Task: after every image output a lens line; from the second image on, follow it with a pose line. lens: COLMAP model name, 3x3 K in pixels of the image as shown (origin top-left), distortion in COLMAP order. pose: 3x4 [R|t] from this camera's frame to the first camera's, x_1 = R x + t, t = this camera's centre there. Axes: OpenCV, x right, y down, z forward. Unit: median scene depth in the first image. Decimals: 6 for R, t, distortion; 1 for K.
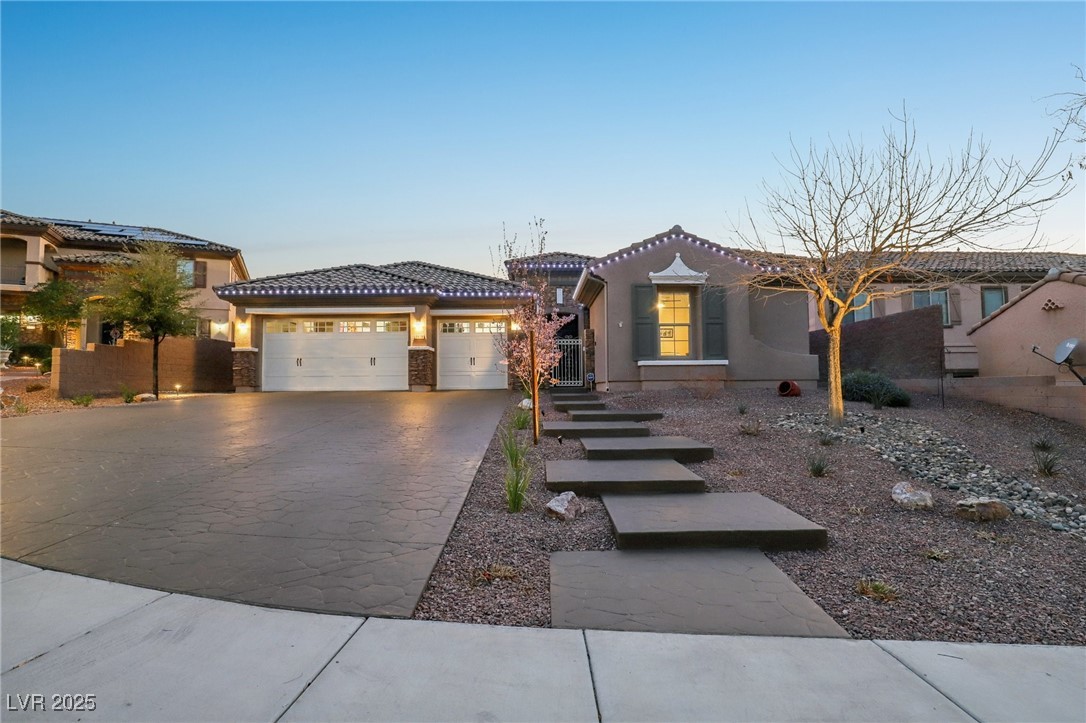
lens RADIAL K [[551.8, 0, 543.0], [0, 551.8, 361.5], [0, 0, 1]] dist [-0.019346, 0.000020]
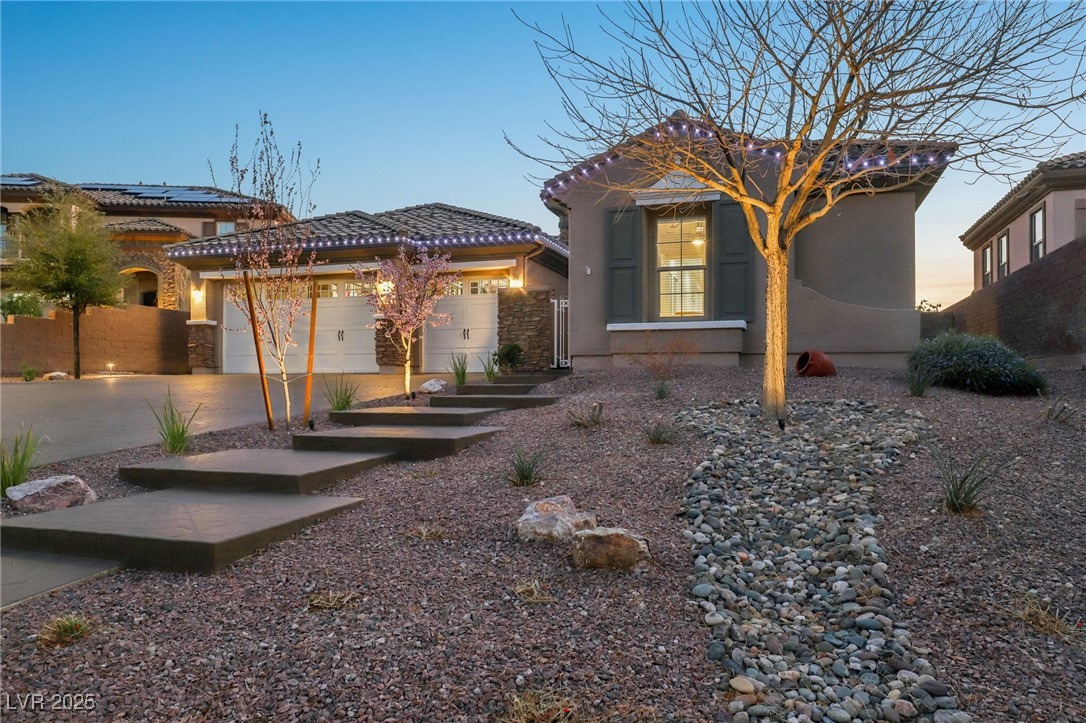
lens RADIAL K [[762.1, 0, 542.8], [0, 762.1, 383.5], [0, 0, 1]] dist [0.007760, 0.000435]
pose [[0.944039, 0.007030, -0.329759, 0.322757], [0.007657, 0.999036, 0.043220, 0.024147], [0.329745, -0.043326, 0.943075, 0.082808]]
